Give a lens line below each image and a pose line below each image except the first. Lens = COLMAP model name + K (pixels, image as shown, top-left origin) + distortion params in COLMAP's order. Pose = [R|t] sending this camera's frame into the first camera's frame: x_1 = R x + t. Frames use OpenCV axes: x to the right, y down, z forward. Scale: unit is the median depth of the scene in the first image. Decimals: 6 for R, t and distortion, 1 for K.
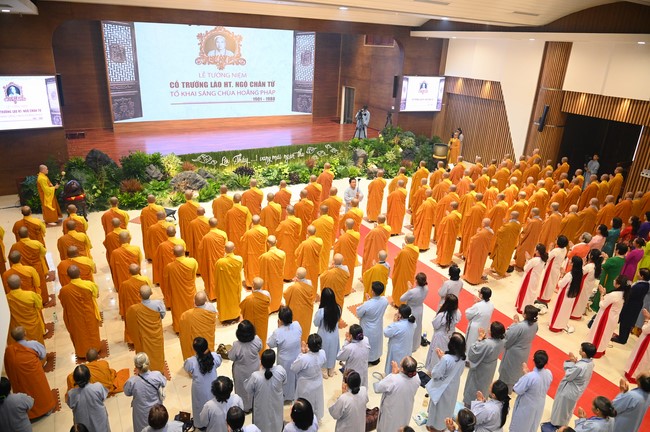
lens RADIAL K [[436.9, 0, 325.0], [0, 436.9, 216.0], [0, 0, 1]] dist [-0.045489, 0.005100]
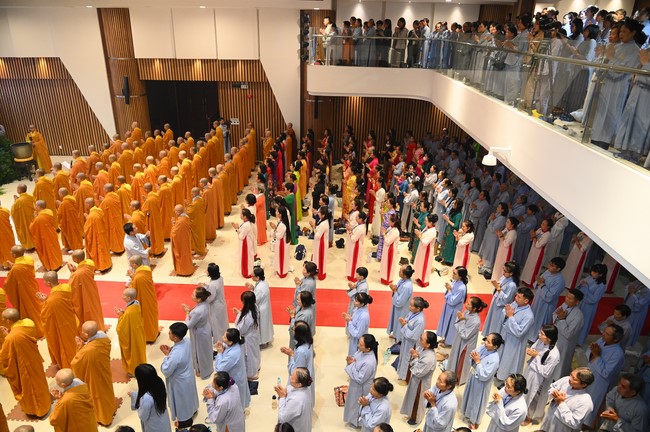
lens RADIAL K [[436.9, 0, 325.0], [0, 436.9, 216.0], [0, 0, 1]] dist [-0.045489, 0.005100]
pose [[0.521020, -0.373251, 0.767608, -0.086342], [0.316815, 0.919642, 0.232137, -0.041441], [-0.792569, 0.122241, 0.597403, 0.088026]]
